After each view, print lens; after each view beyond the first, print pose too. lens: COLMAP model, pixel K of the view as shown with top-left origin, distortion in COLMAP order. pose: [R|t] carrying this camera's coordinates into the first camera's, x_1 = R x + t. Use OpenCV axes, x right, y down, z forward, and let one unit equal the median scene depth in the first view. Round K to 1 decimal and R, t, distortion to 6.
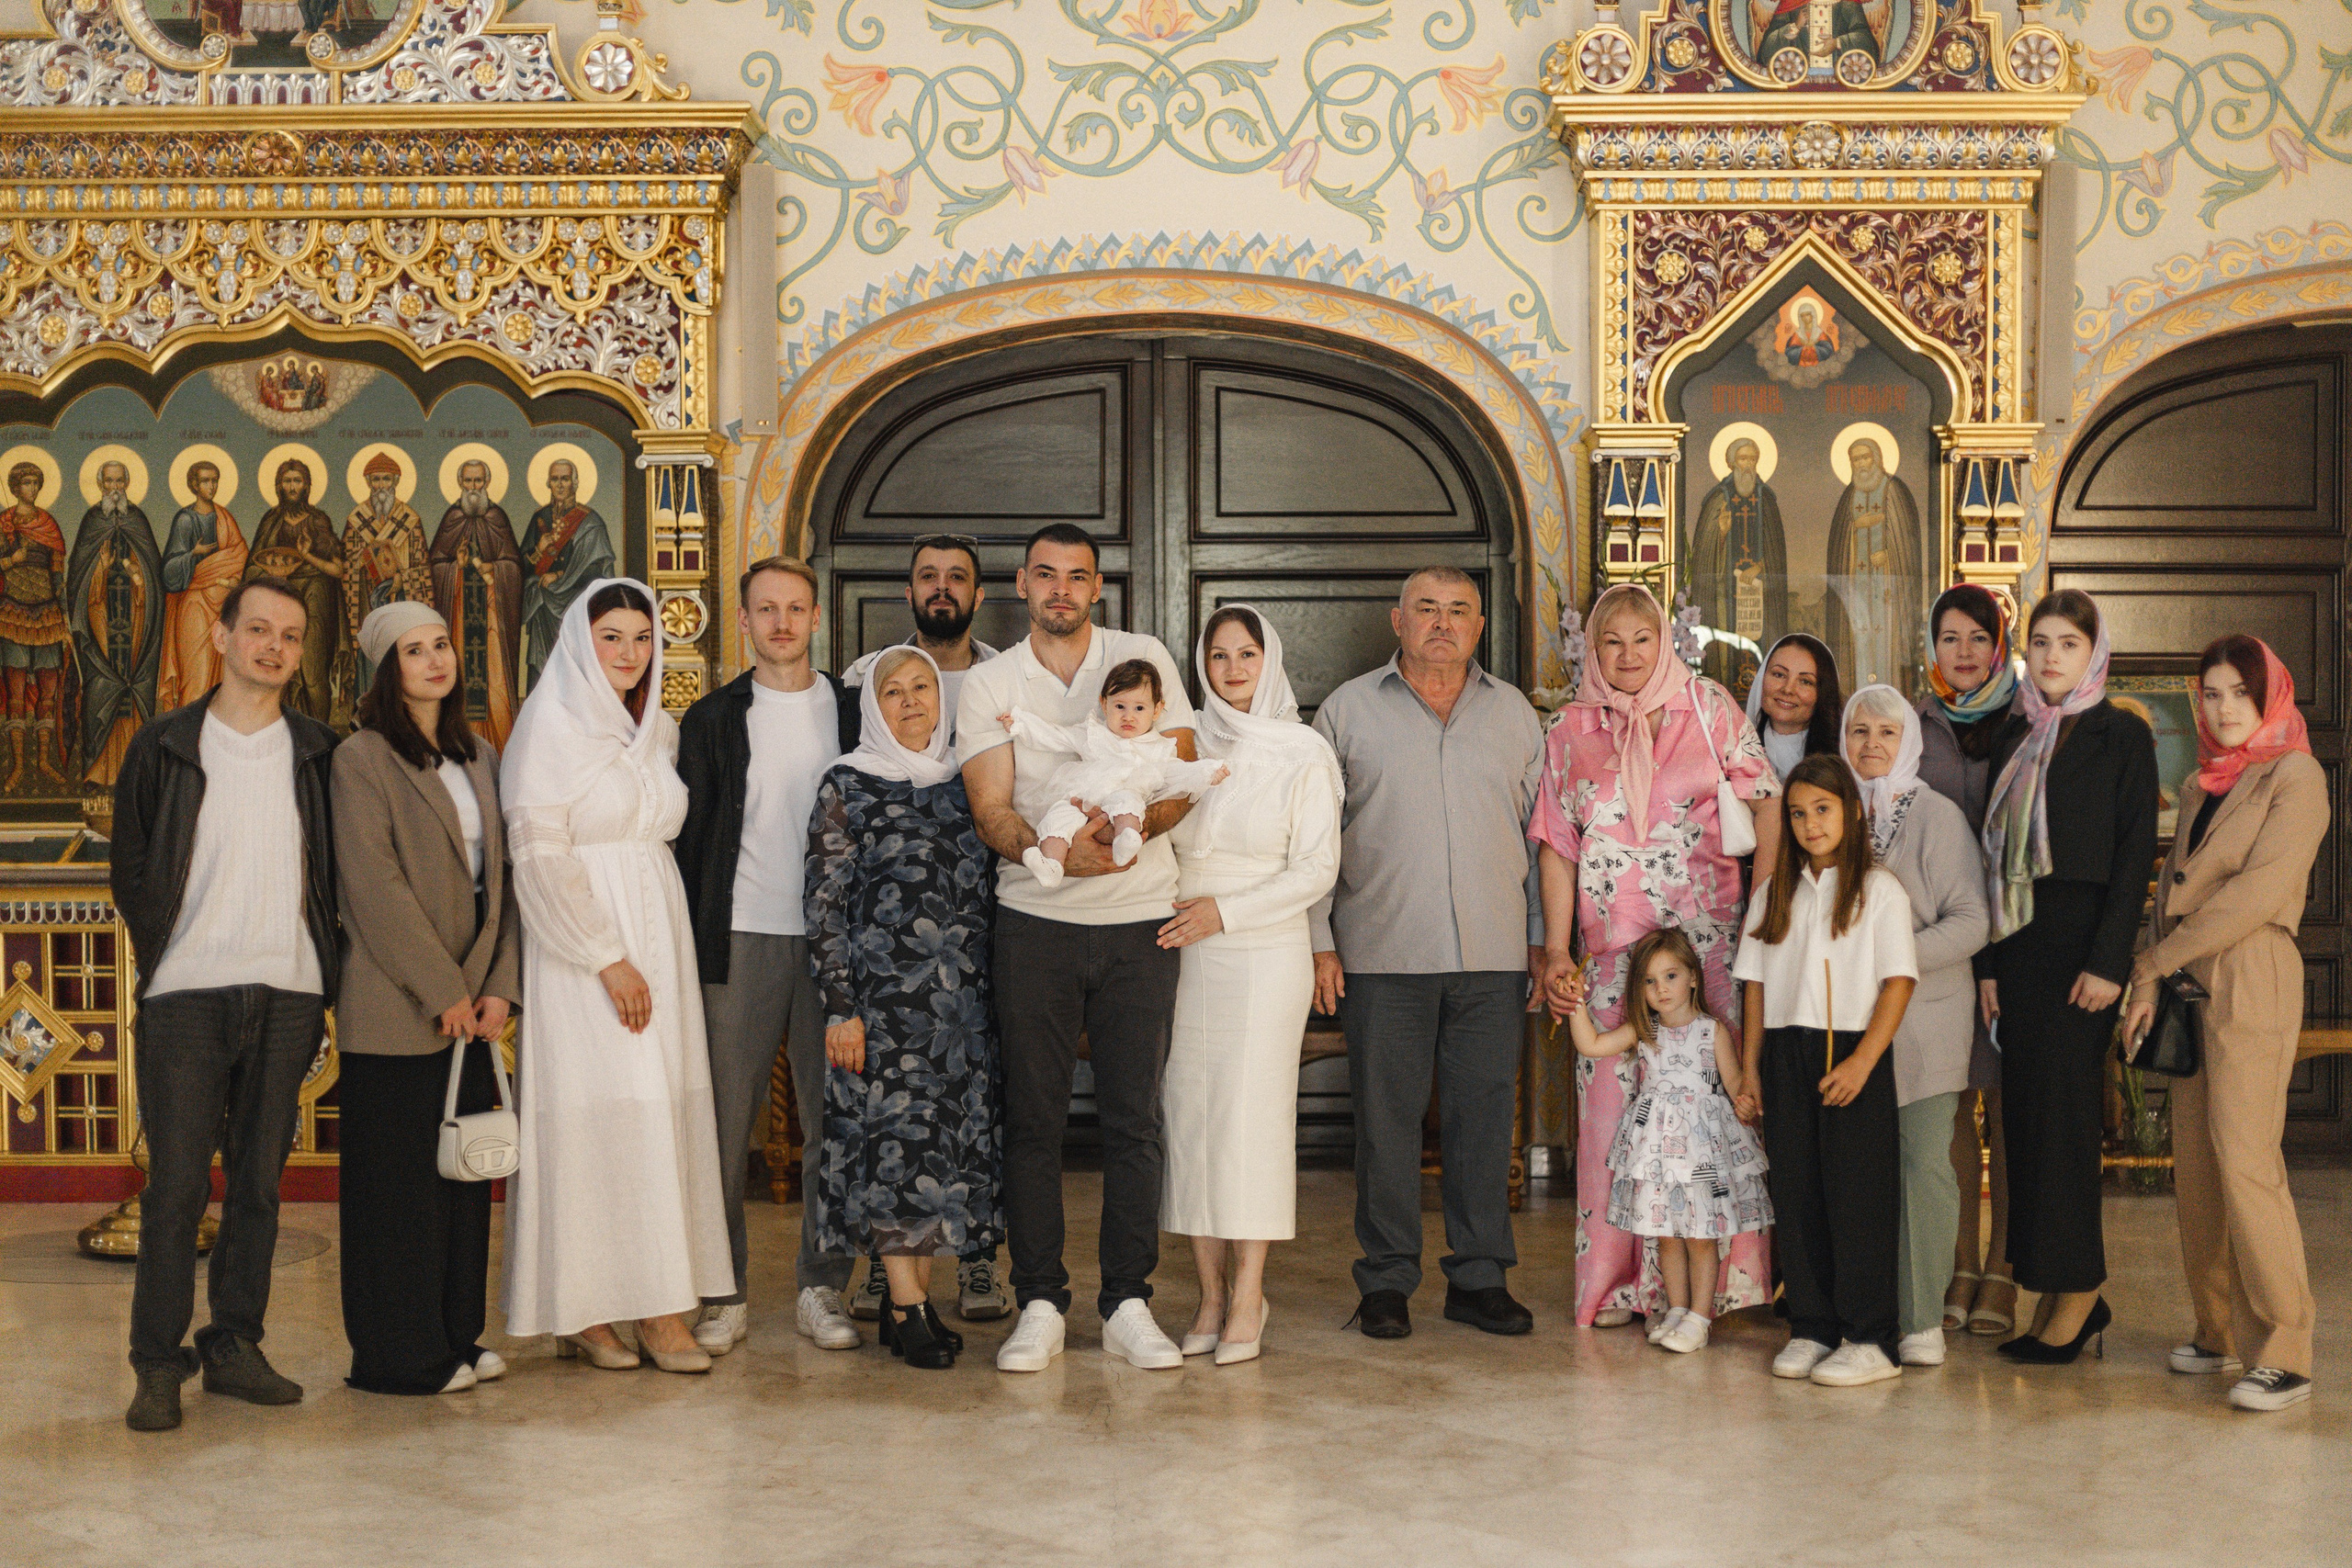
lens RADIAL K [[3367.3, 0, 1306.1], [0, 3367.3, 682.1], [0, 0, 1]] dist [-0.036830, 0.039913]
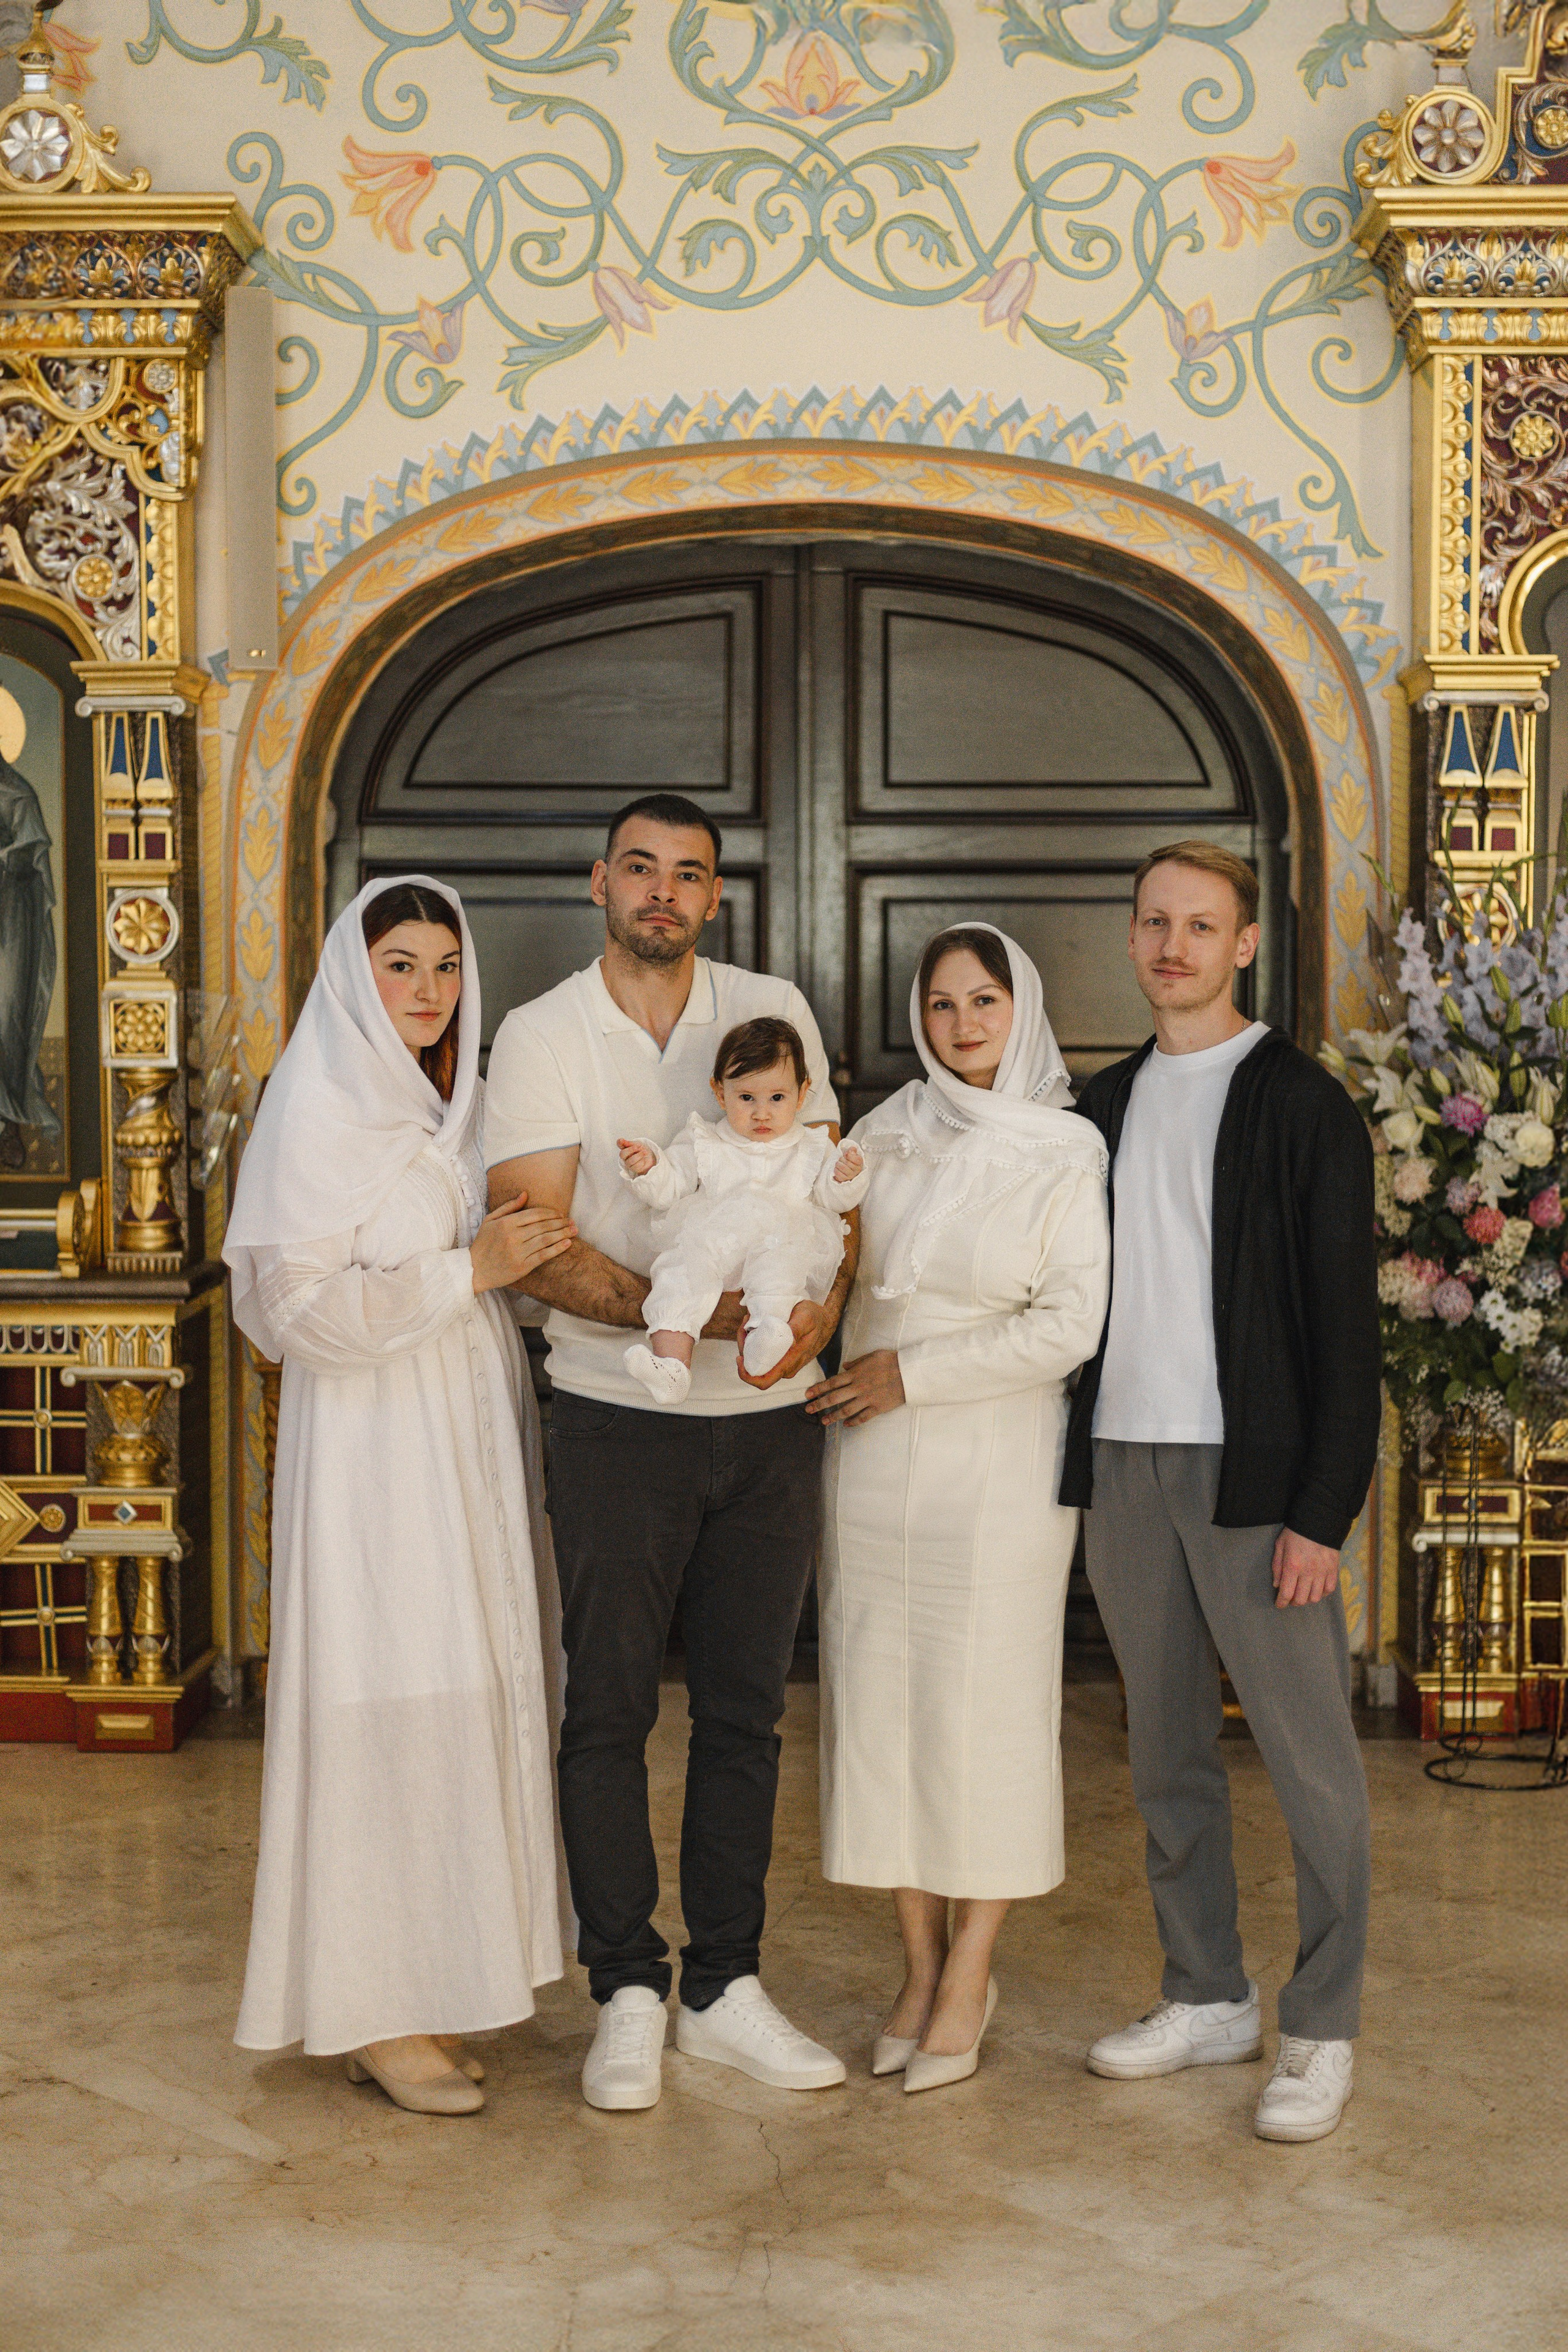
lens RADIAL K [[3367.6, 0, 815.0], [0, 3367.6, 1067.8], [0, 0, 1]] dist [-0.036830, 0.039913]
pose [[0.999703, 0.004096, -0.024027, -0.025258], [-0.003400, 0.999575, 0.028950, -0.010070], [0.024136, -0.028859, 0.999292, 0.283330]]
